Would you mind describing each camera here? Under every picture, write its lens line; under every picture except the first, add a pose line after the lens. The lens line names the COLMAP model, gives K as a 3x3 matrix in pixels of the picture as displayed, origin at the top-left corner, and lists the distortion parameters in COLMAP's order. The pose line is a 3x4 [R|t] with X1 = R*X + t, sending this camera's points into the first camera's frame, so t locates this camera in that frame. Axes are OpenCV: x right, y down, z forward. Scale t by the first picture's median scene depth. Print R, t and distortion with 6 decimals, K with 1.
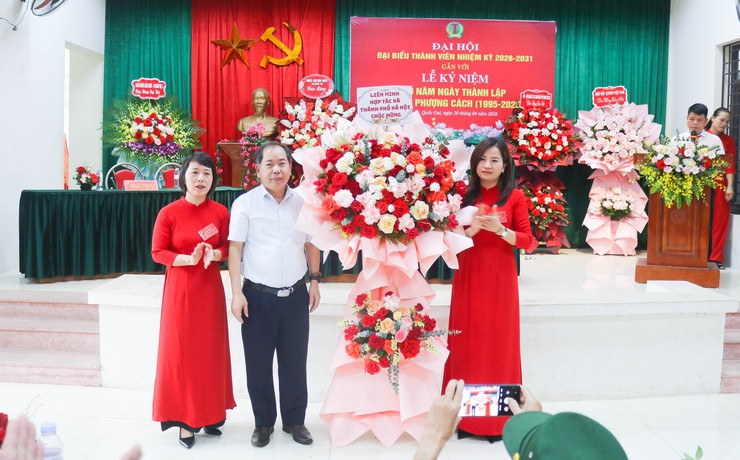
lens RADIAL K [[815.6, 0, 349.9], [0, 815.6, 192.3], [0, 0, 1]] dist [-0.095133, 0.000000]
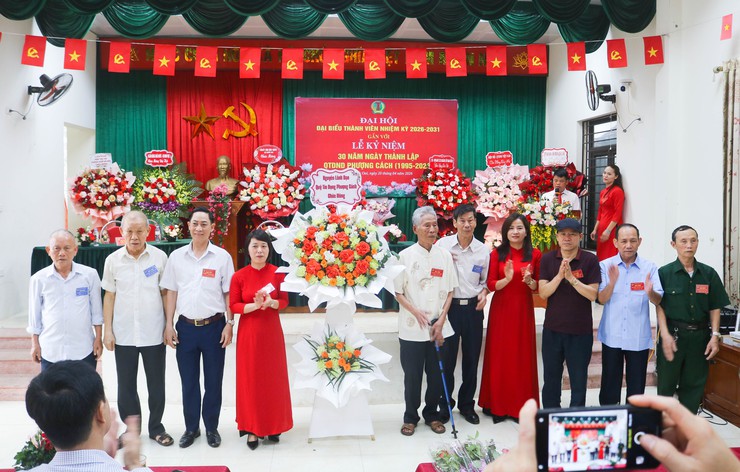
lens RADIAL K [[701.9, 0, 366.2], [0, 701.9, 226.1], [0, 0, 1]] dist [-0.096345, 0.000000]
pose [[0.996387, -0.018037, 0.082991, 0.018007], [0.017344, 0.999809, 0.009057, -0.026520], [-0.083138, -0.007585, 0.996509, -0.088888]]
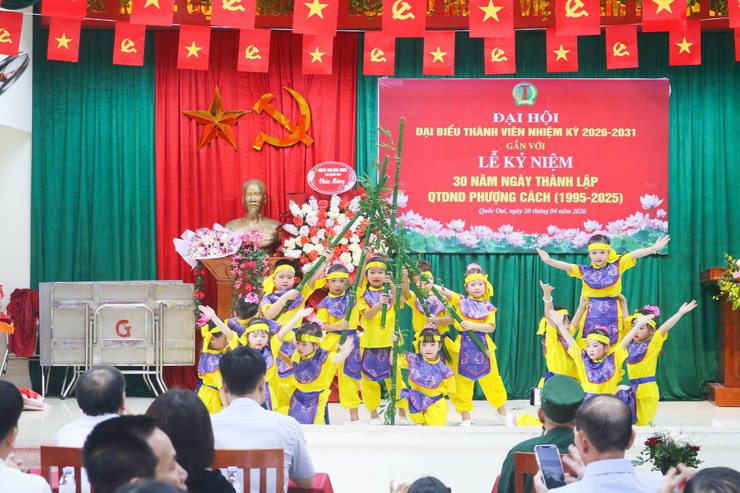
lens RADIAL K [[1794.8, 0, 368.3], [0, 1794.8, 244.2], [0, 0, 1]] dist [0.199642, 0.000000]
pose [[0.999857, -0.009579, -0.013916, 0.013113], [0.008929, 0.998901, -0.046002, 0.003291], [0.014342, 0.045871, 0.998844, -0.597762]]
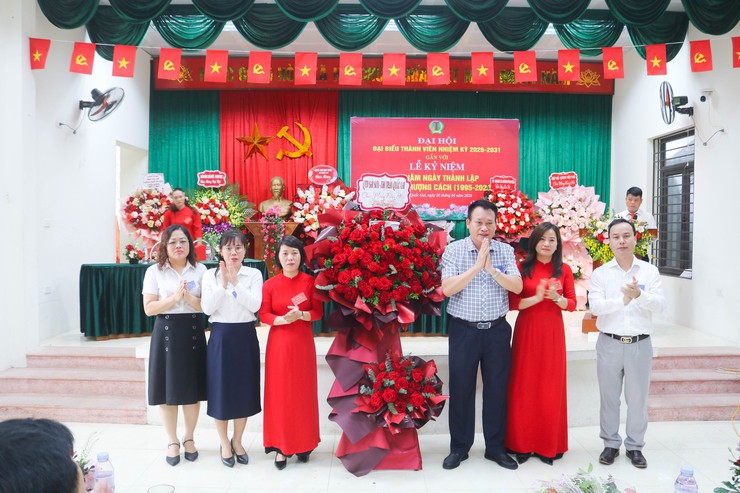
lens RADIAL K [[687.2, 0, 369.2], [0, 687.2, 250.5], [0, 0, 1]] dist [-0.106124, 0.000000]
pose [[0.999809, -0.011735, 0.015659, 0.010546], [0.011878, 0.999888, -0.009064, -0.006800], [-0.015551, 0.009248, 0.999836, -0.025705]]
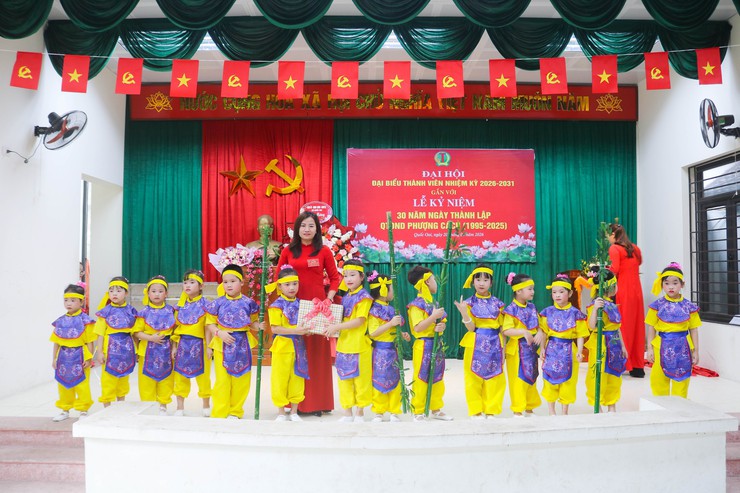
lens RADIAL K [[687.2, 0, 368.6], [0, 687.2, 235.8], [0, 0, 1]] dist [-0.106124, 0.000000]
pose [[0.999698, -0.018089, 0.016617, 0.012800], [0.019598, 0.995226, -0.095607, -0.010446], [-0.014808, 0.095904, 0.995280, 0.093147]]
